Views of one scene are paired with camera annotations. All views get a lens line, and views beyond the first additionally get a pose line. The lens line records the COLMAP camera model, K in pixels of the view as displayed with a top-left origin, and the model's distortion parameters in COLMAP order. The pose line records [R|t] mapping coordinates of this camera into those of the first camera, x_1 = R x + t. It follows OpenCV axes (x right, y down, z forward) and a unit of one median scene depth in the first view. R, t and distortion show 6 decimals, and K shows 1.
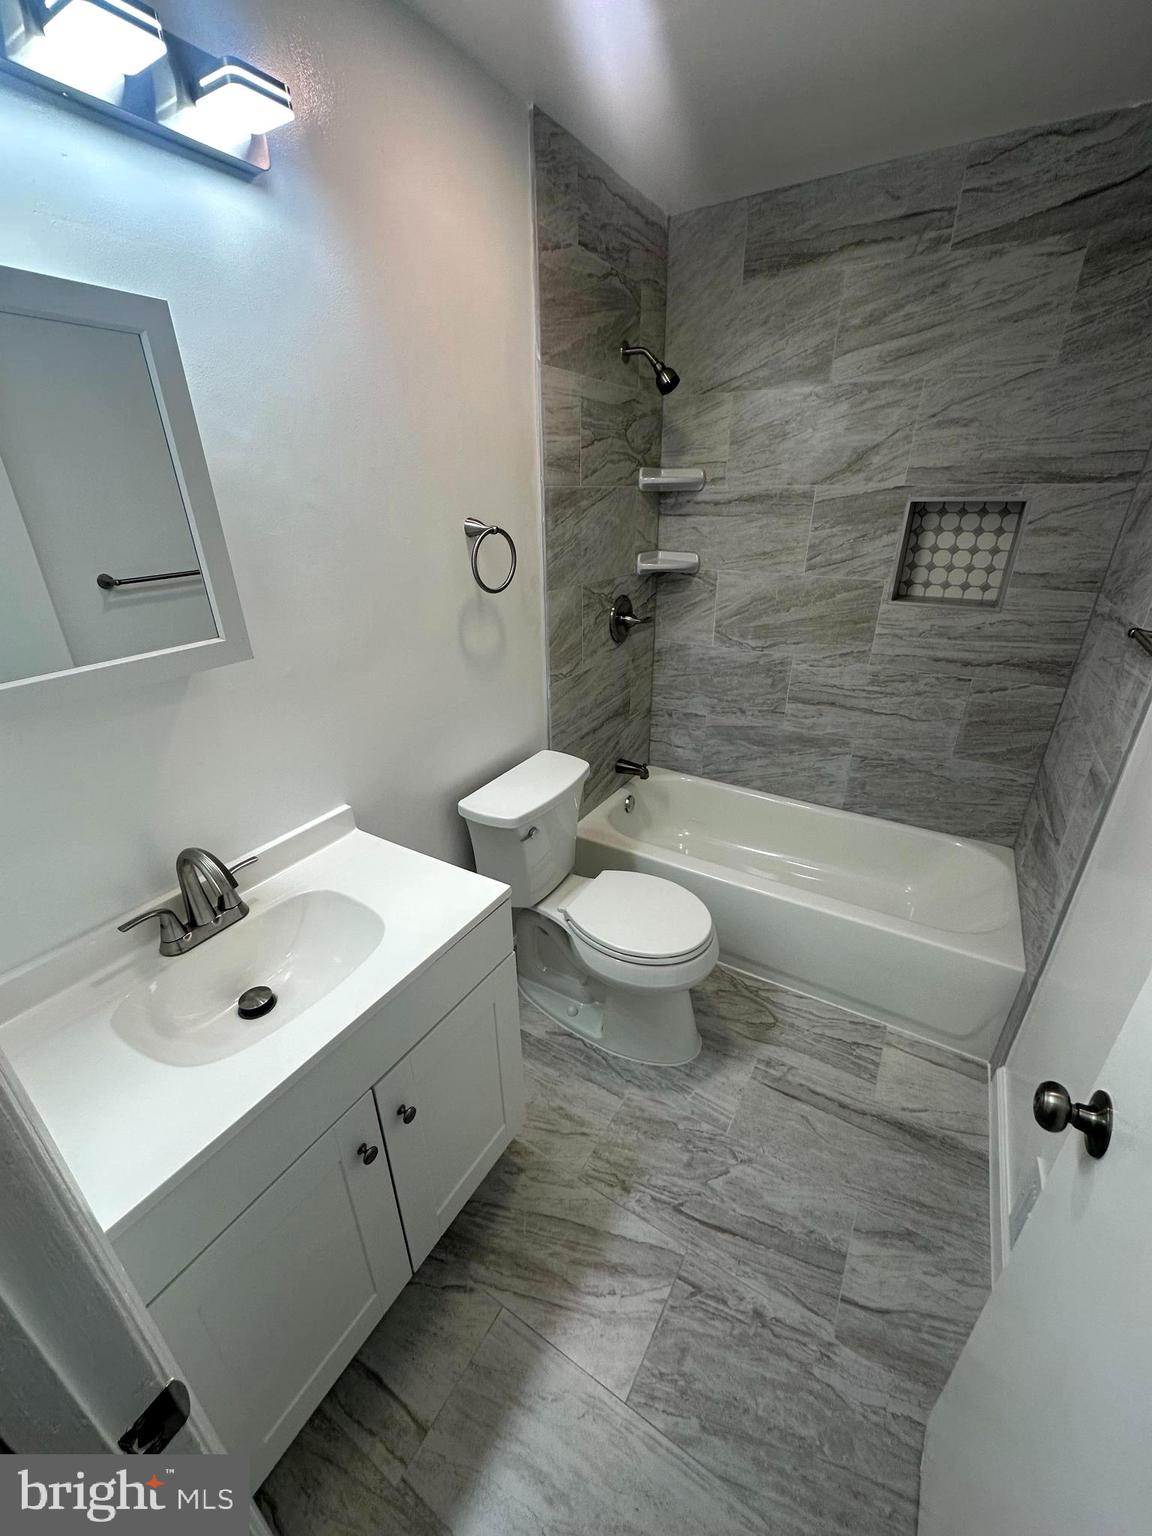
lens RADIAL K [[613.4, 0, 575.5], [0, 613.4, 767.5], [0, 0, 1]] dist [-0.000474, 0.000162]
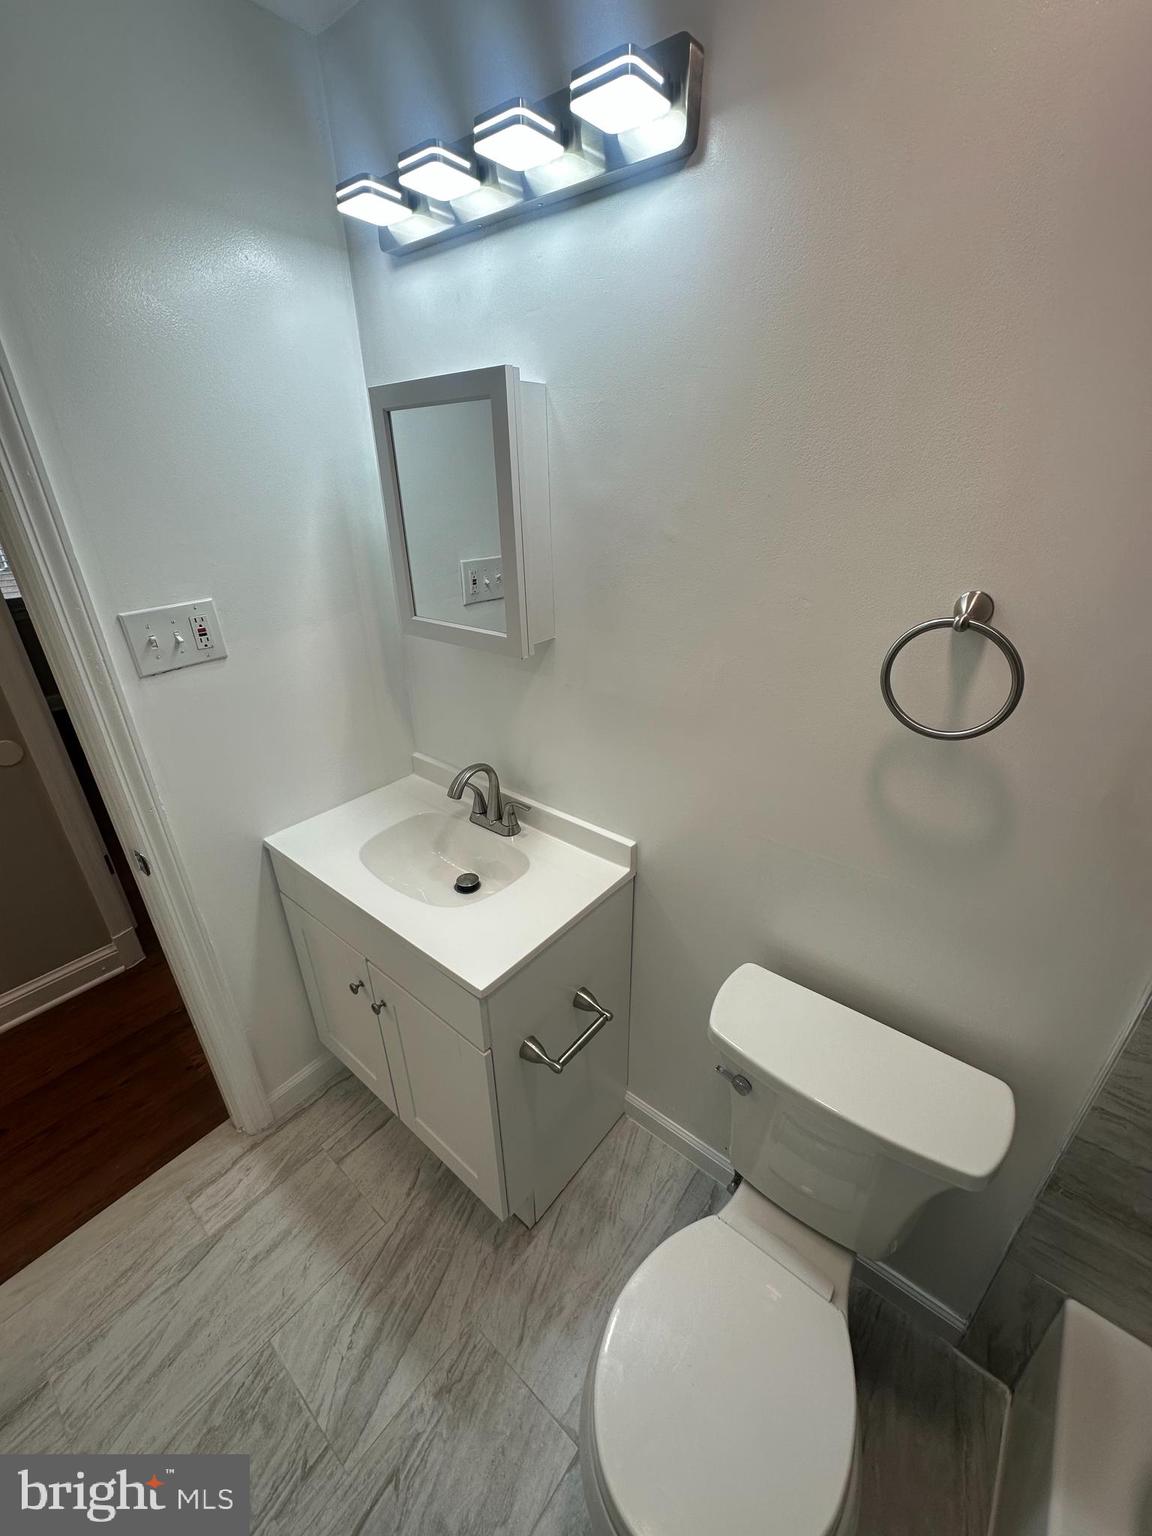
lens RADIAL K [[613.4, 0, 581.3], [0, 613.4, 772.3], [0, 0, 1]] dist [-0.000474, 0.000162]
pose [[-0.135260, 0.445176, -0.885168, 0.405229], [-0.409288, 0.788489, 0.459095, -0.403009], [0.902324, 0.424386, 0.075554, 0.750963]]
